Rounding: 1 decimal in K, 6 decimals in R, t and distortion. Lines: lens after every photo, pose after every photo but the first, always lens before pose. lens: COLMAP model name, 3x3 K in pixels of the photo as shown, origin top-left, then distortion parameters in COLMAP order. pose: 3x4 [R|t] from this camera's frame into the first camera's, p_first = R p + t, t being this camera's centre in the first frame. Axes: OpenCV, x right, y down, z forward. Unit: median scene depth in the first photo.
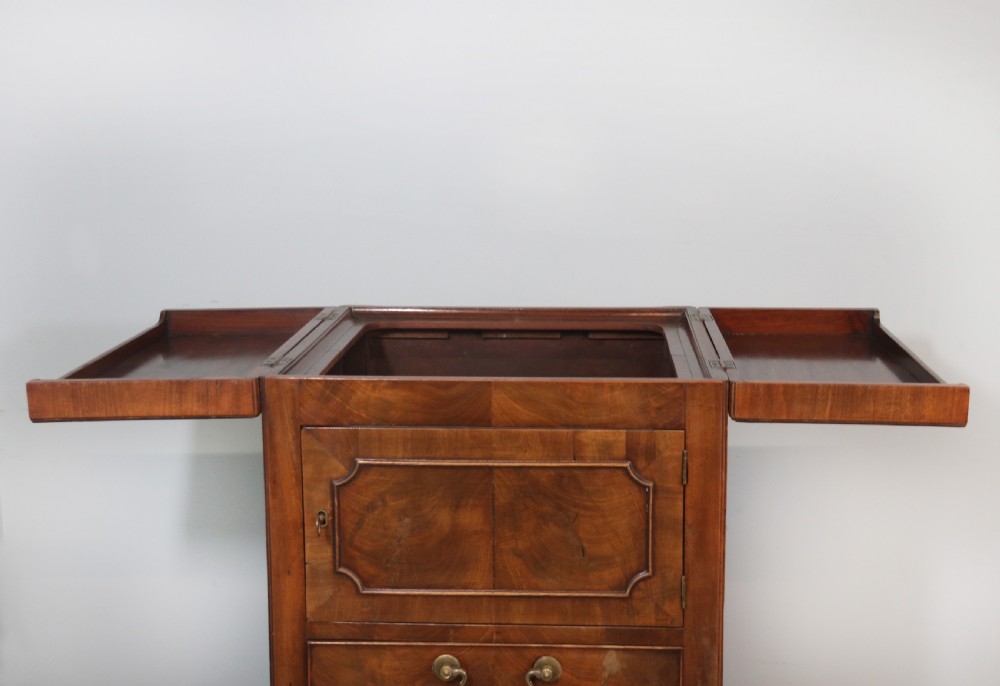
lens RADIAL K [[1464.6, 0, 510.3], [0, 1464.6, 326.9], [0, 0, 1]] dist [0.058293, 0.020406]
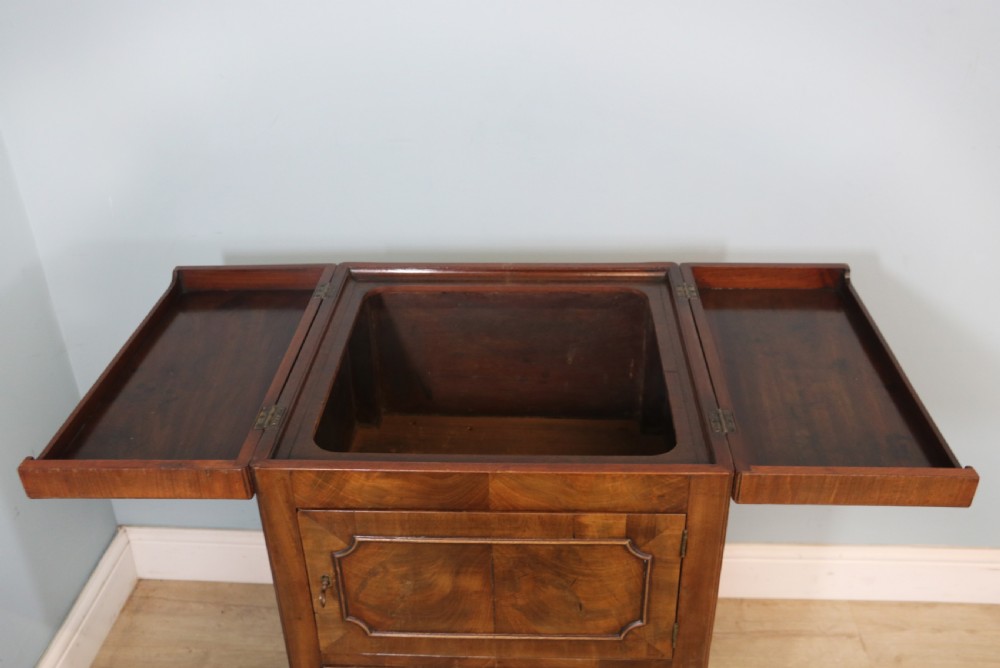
lens RADIAL K [[963.4, 0, 501.6], [0, 963.4, 335.7], [0, 0, 1]] dist [-0.120895, 0.227286]
pose [[0.999791, -0.019697, 0.005496, -0.005917], [0.016632, 0.939611, 0.341841, -0.259042], [-0.011898, -0.341678, 0.939742, 0.434113]]
